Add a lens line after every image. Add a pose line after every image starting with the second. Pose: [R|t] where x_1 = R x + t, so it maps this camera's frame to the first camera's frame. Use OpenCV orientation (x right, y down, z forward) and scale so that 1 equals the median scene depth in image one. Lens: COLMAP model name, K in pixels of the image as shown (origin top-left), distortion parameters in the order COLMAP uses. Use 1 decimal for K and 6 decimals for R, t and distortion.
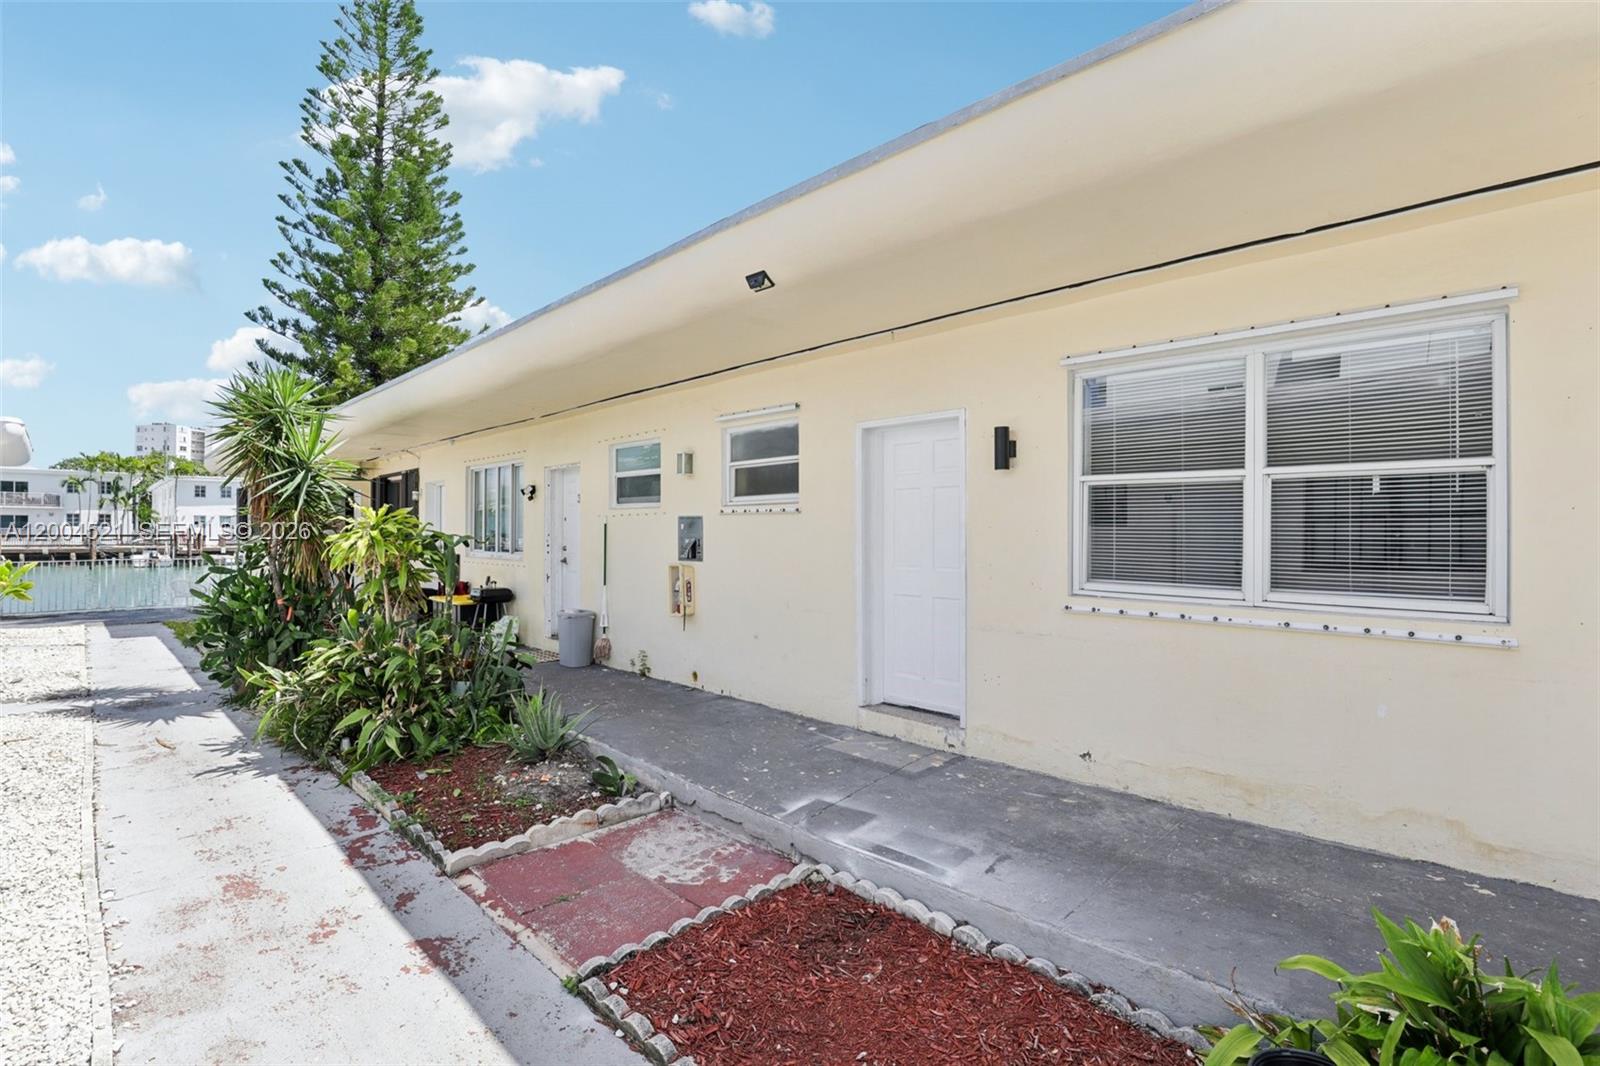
lens RADIAL K [[751.8, 0, 815.0], [0, 751.8, 534.7], [0, 0, 1]] dist [-0.034073, 0.008960]
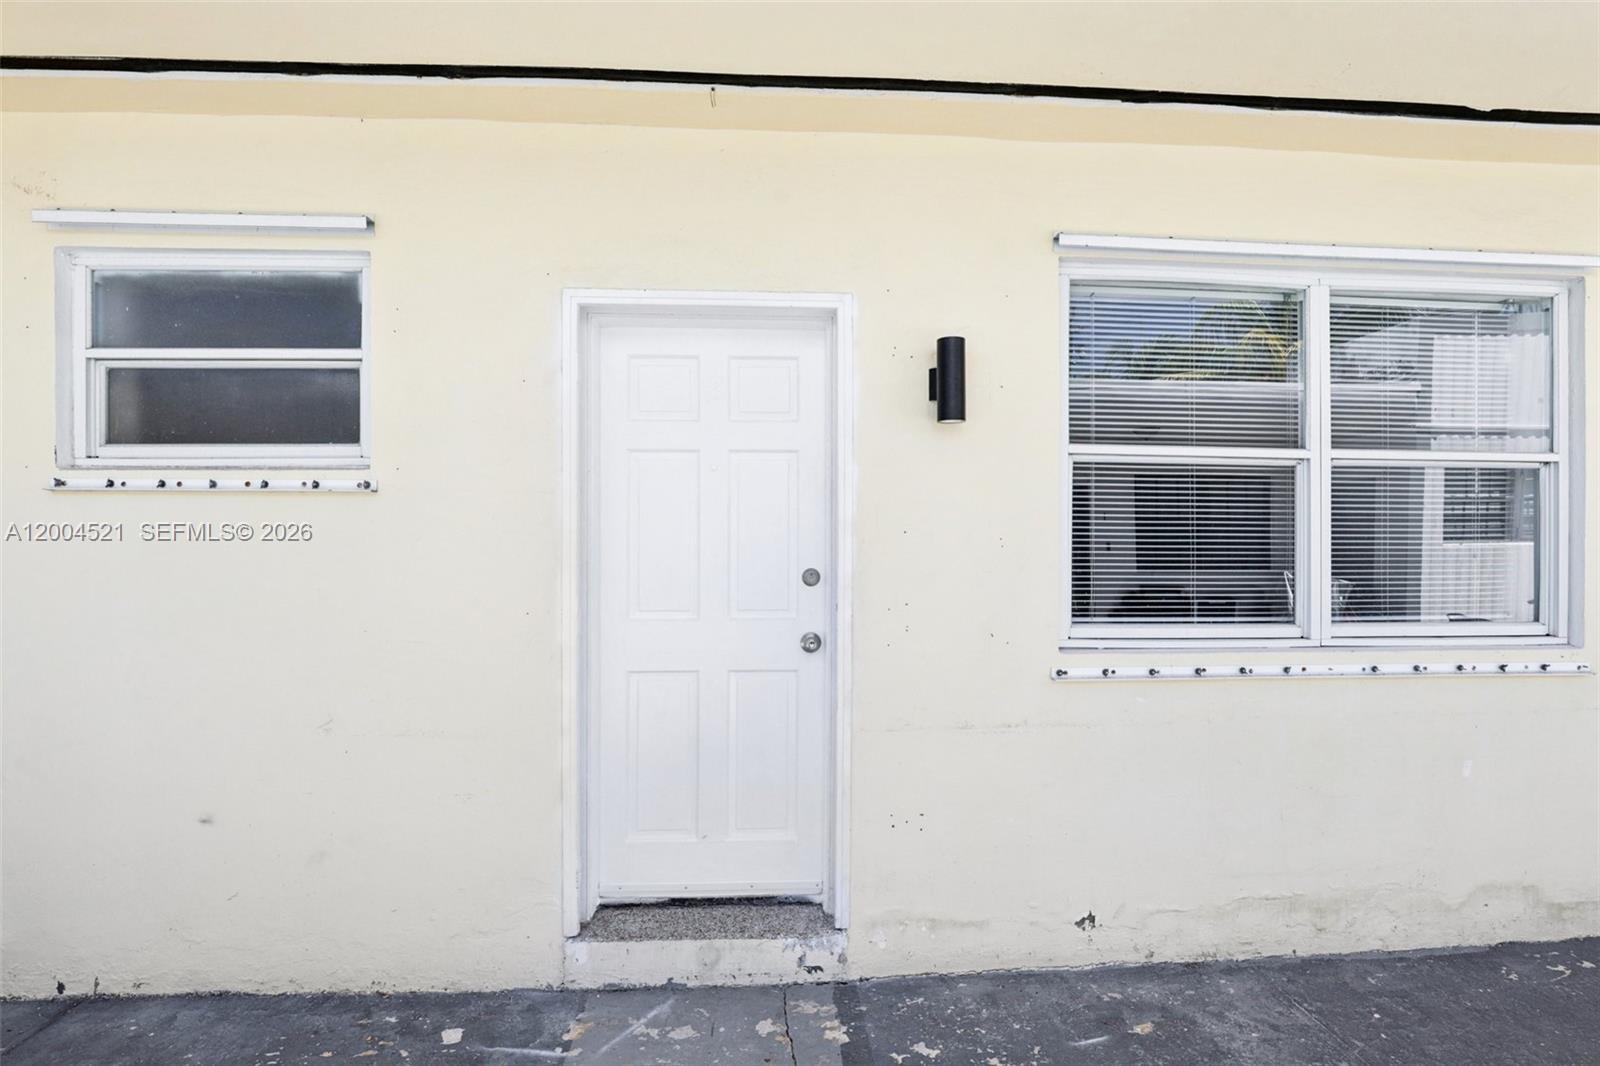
lens RADIAL K [[751.8, 0, 815.0], [0, 751.8, 534.7], [0, 0, 1]] dist [-0.034073, 0.008960]
pose [[0.667677, 0.000641, 0.744451, -0.192156], [0.002871, 0.999990, -0.003435, -0.006059], [-0.744446, 0.004431, 0.667668, 0.685849]]
